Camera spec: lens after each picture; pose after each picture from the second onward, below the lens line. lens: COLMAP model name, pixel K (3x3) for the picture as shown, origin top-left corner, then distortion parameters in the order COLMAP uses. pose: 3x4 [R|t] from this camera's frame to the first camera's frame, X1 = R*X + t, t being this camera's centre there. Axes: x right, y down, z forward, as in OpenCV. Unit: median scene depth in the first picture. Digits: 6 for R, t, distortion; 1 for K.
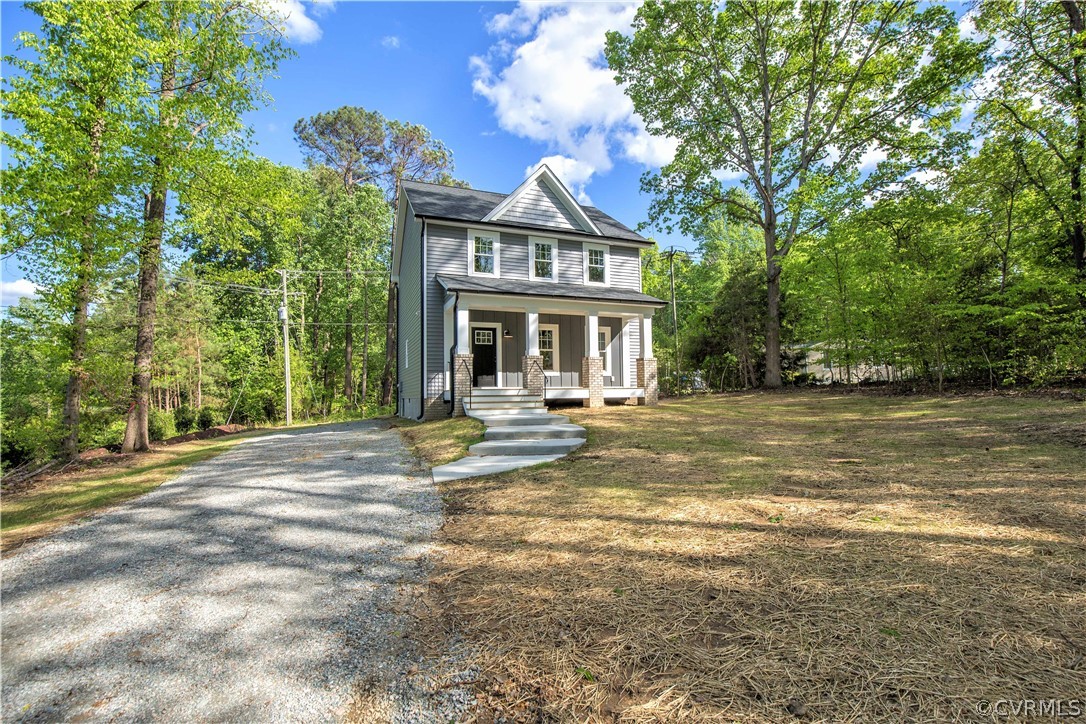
lens RADIAL K [[508.5, 0, 543.3], [0, 508.5, 361.0], [0, 0, 1]] dist [-0.000441, 0.000043]
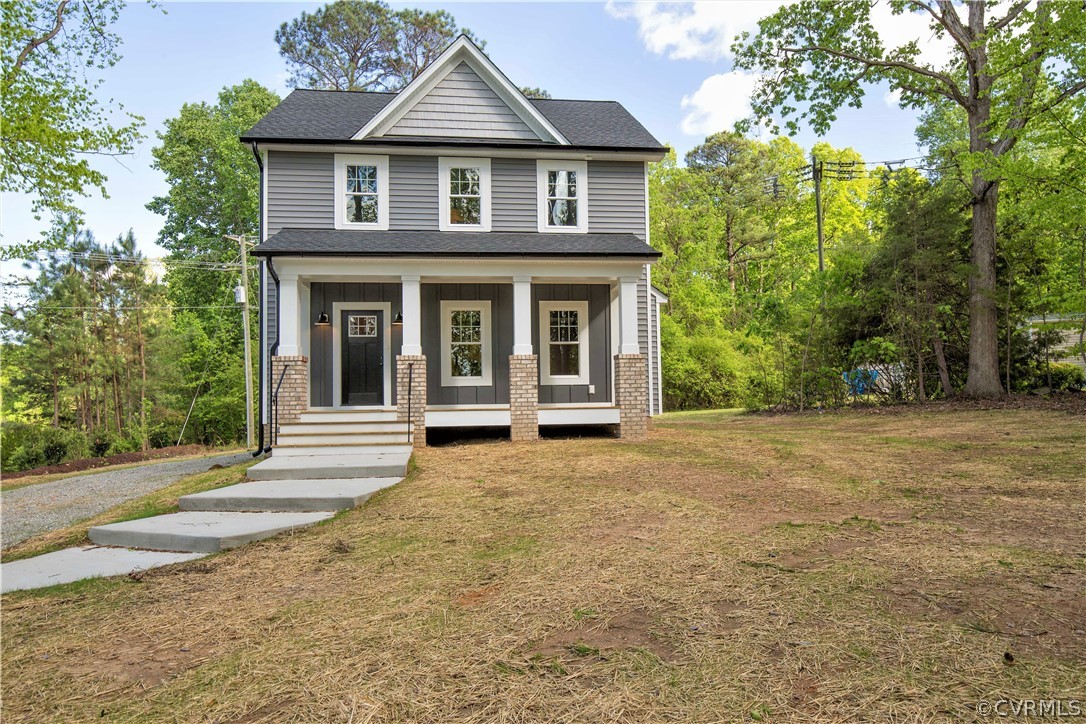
lens RADIAL K [[706.1, 0, 542.8], [0, 706.1, 365.3], [0, 0, 1]] dist [0.002965, -0.003156]
pose [[0.961177, -0.013806, -0.275586, 0.225426], [0.020237, 0.999585, 0.020505, -0.007856], [0.275188, -0.025286, 0.961058, 0.150869]]
